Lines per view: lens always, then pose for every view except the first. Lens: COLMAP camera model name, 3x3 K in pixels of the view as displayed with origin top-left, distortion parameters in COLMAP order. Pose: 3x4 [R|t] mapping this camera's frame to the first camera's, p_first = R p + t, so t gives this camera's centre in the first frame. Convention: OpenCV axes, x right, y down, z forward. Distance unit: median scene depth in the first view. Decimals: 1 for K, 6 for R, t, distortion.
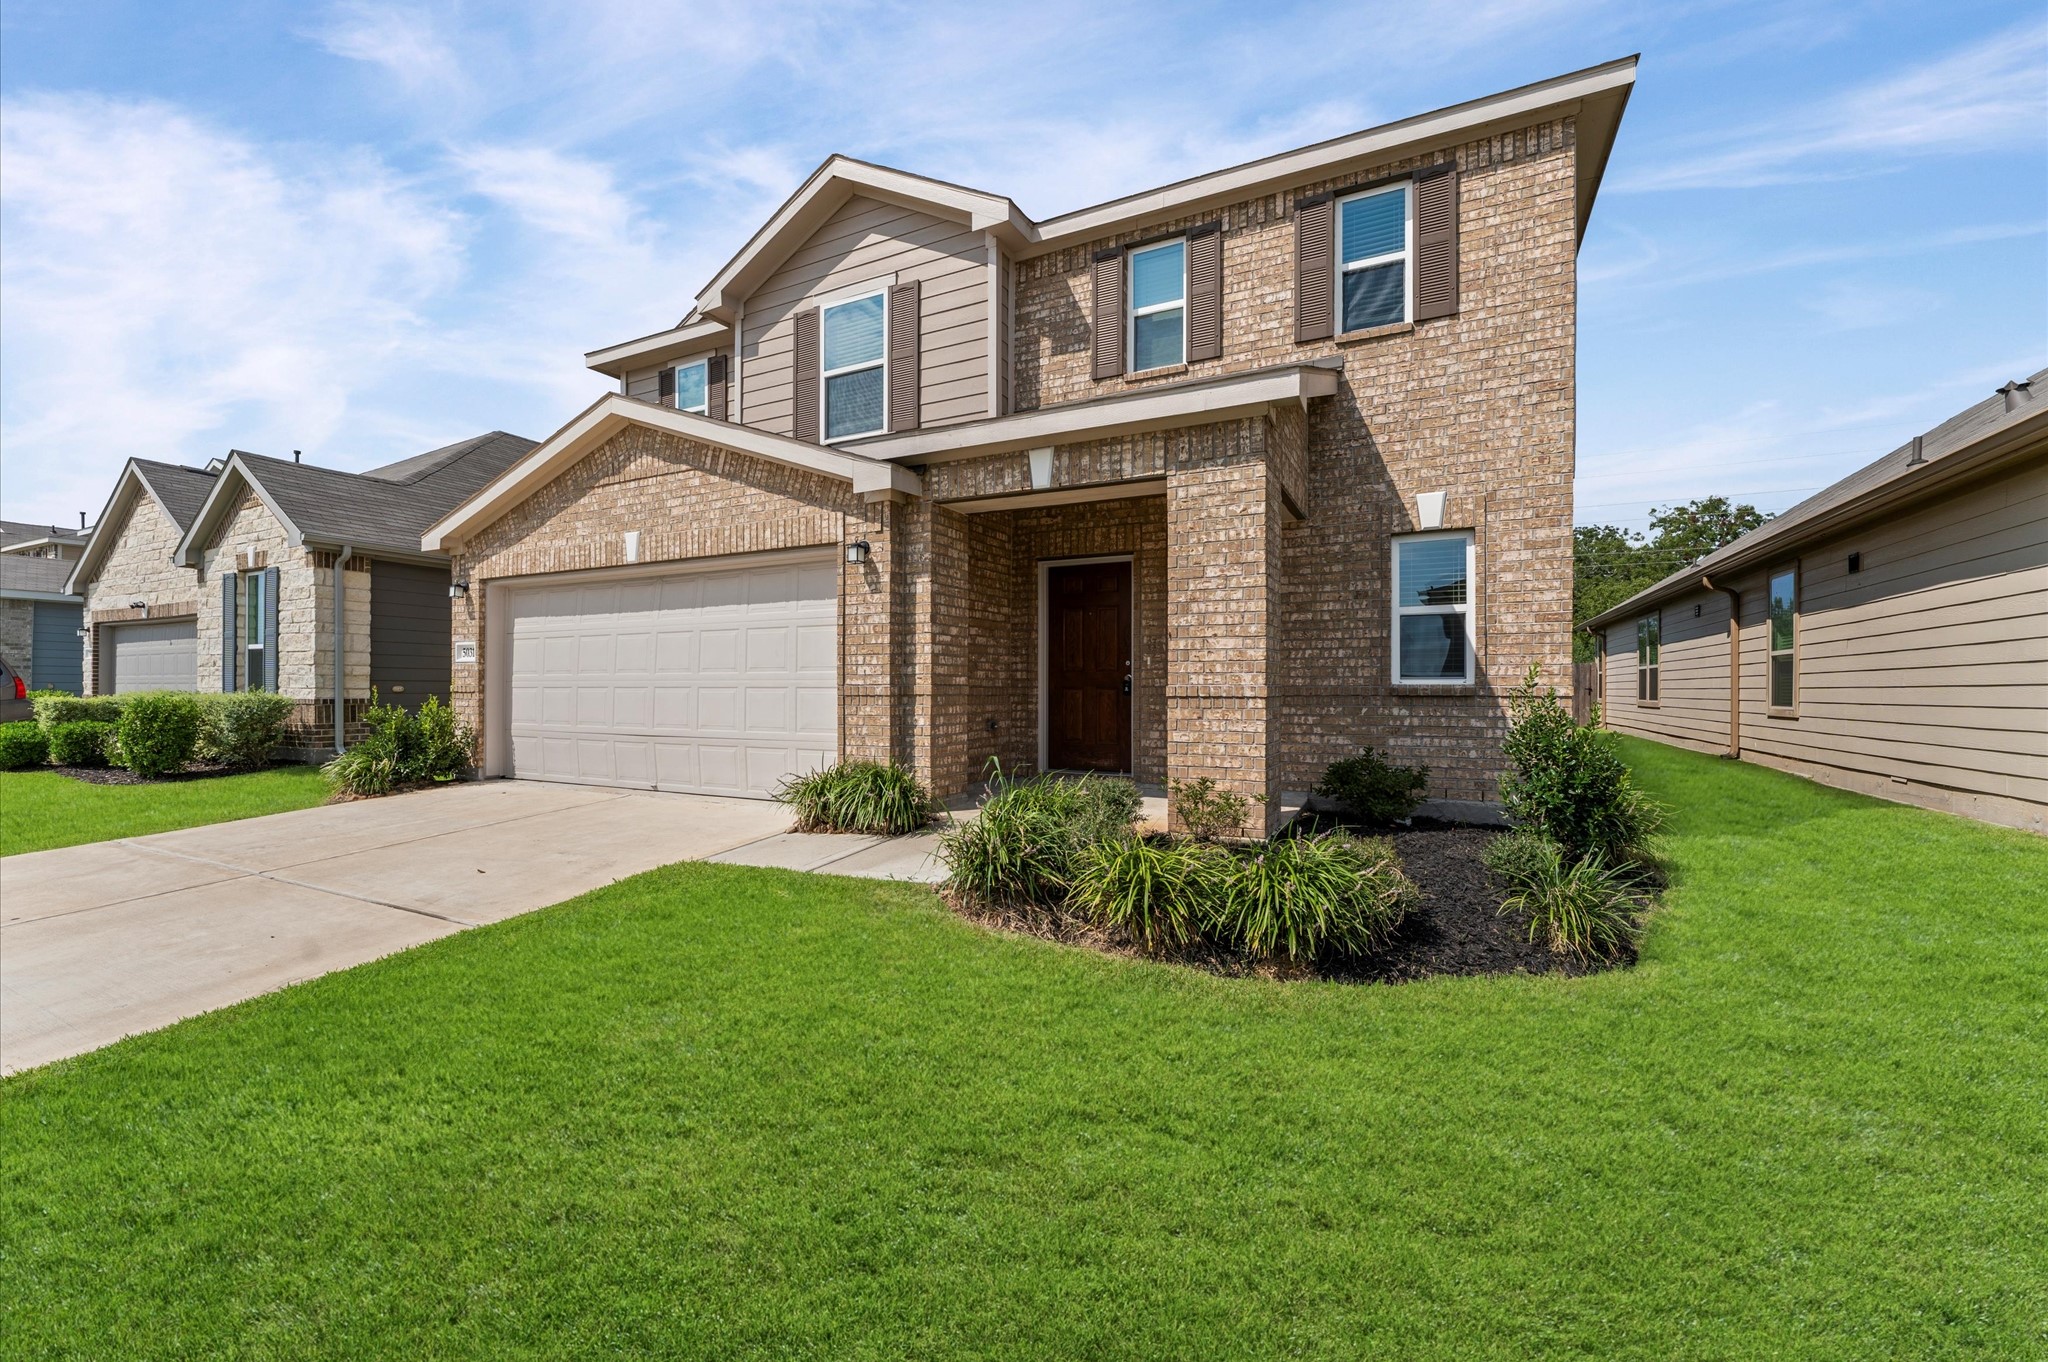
lens RADIAL K [[811.0, 0, 1037.1], [0, 811.0, 693.0], [0, 0, 1]] dist [-0.000727, -0.000449]
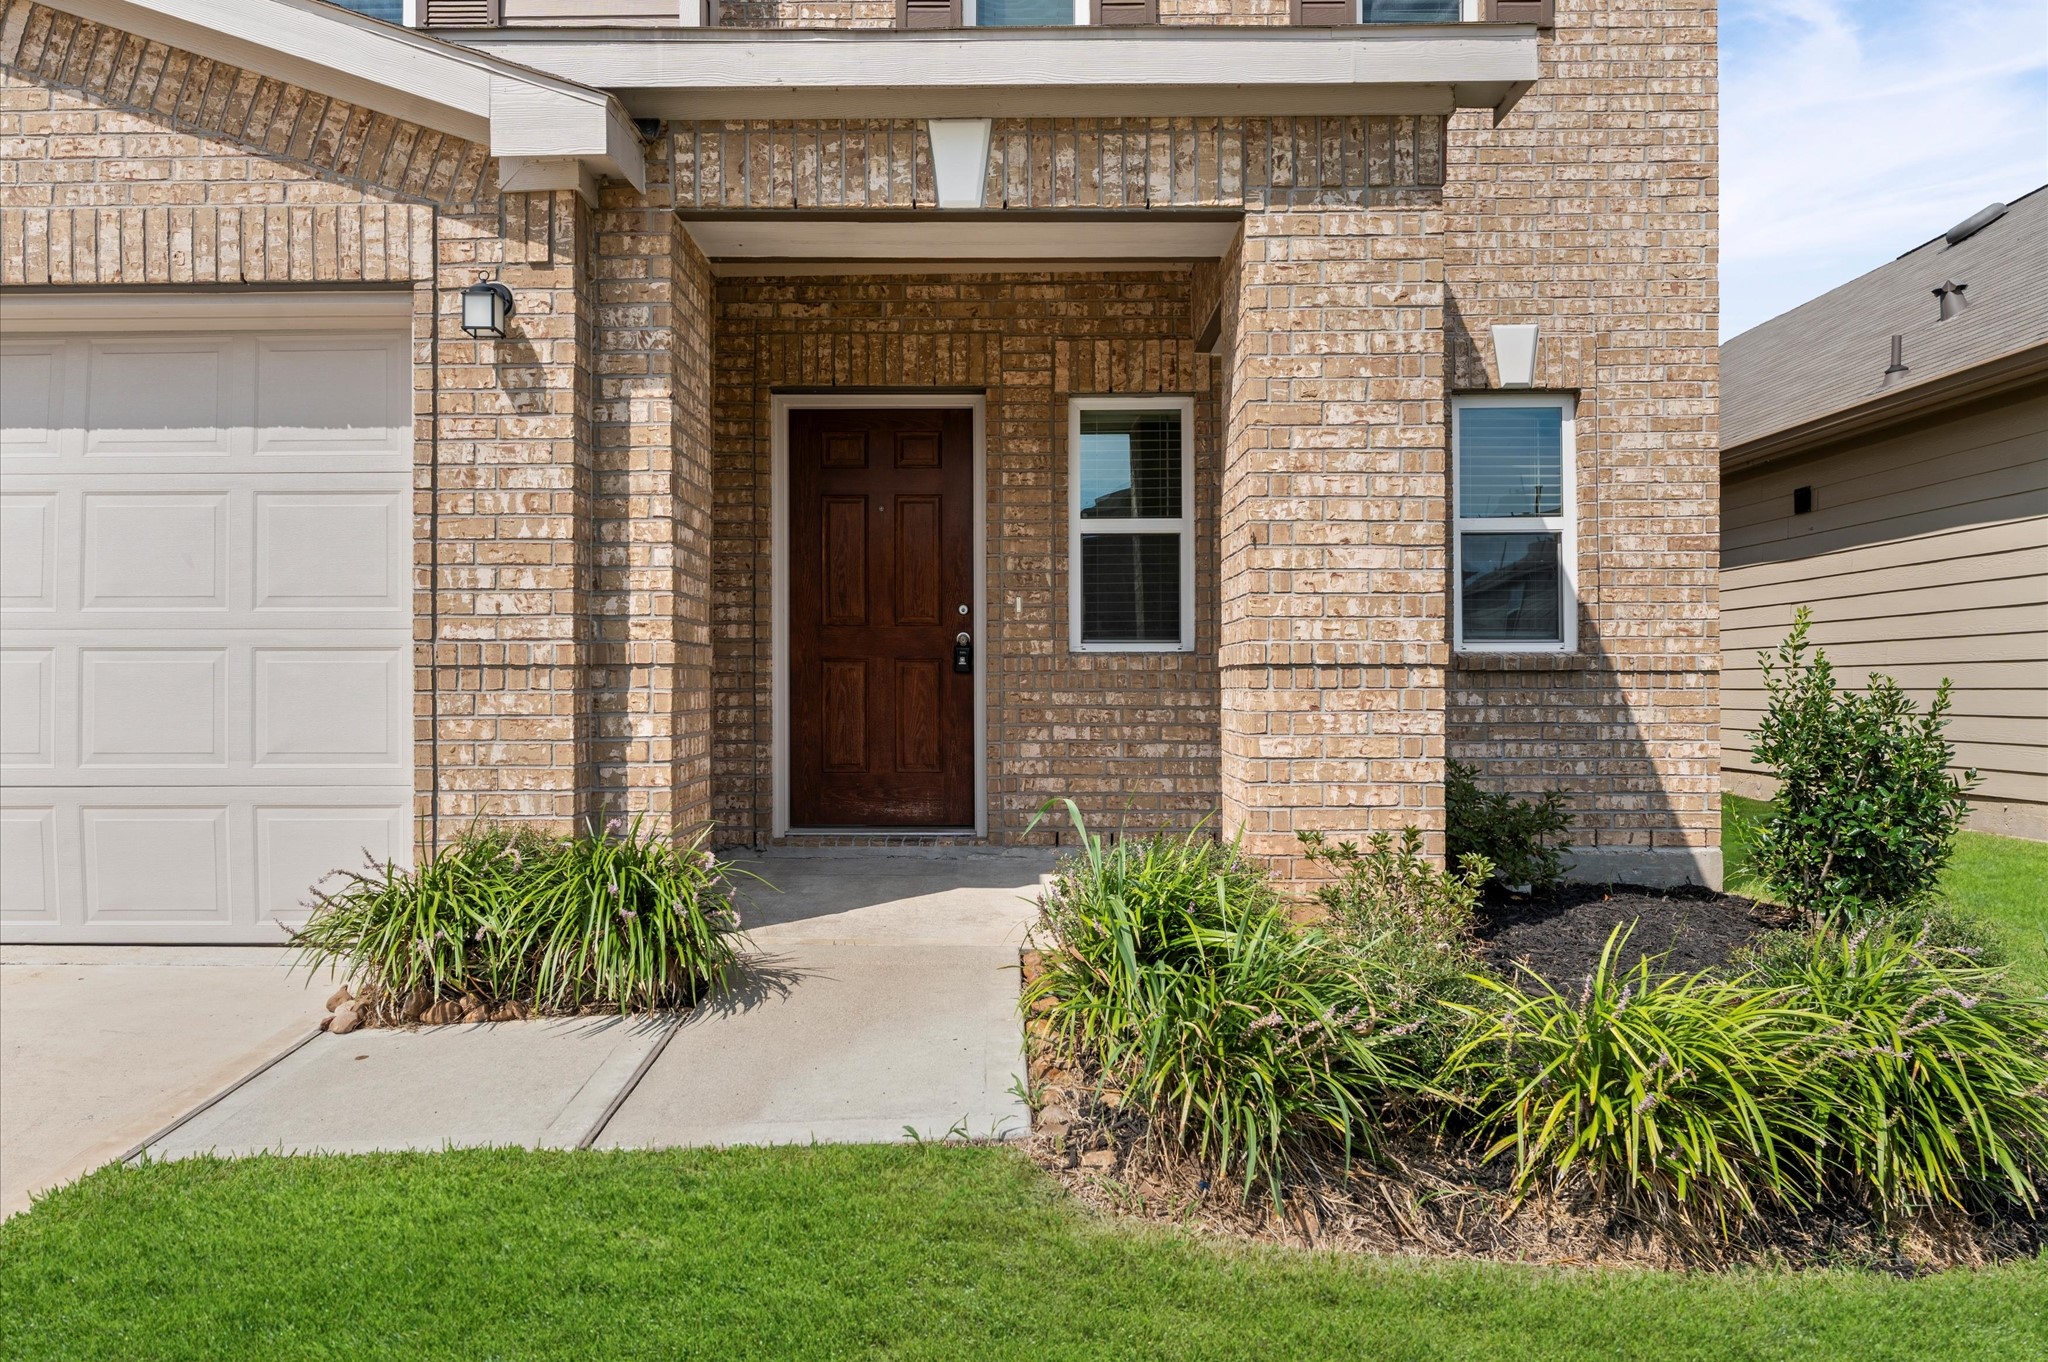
lens RADIAL K [[1350.4, 0, 1022.5], [0, 1350.4, 683.0], [0, 0, 1]] dist [-0.000396, 0.001918]
pose [[0.903884, -0.001943, 0.427773, -0.266391], [0.004339, 0.999980, -0.004626, 0.015904], [-0.427756, 0.006037, 0.903874, 0.282272]]
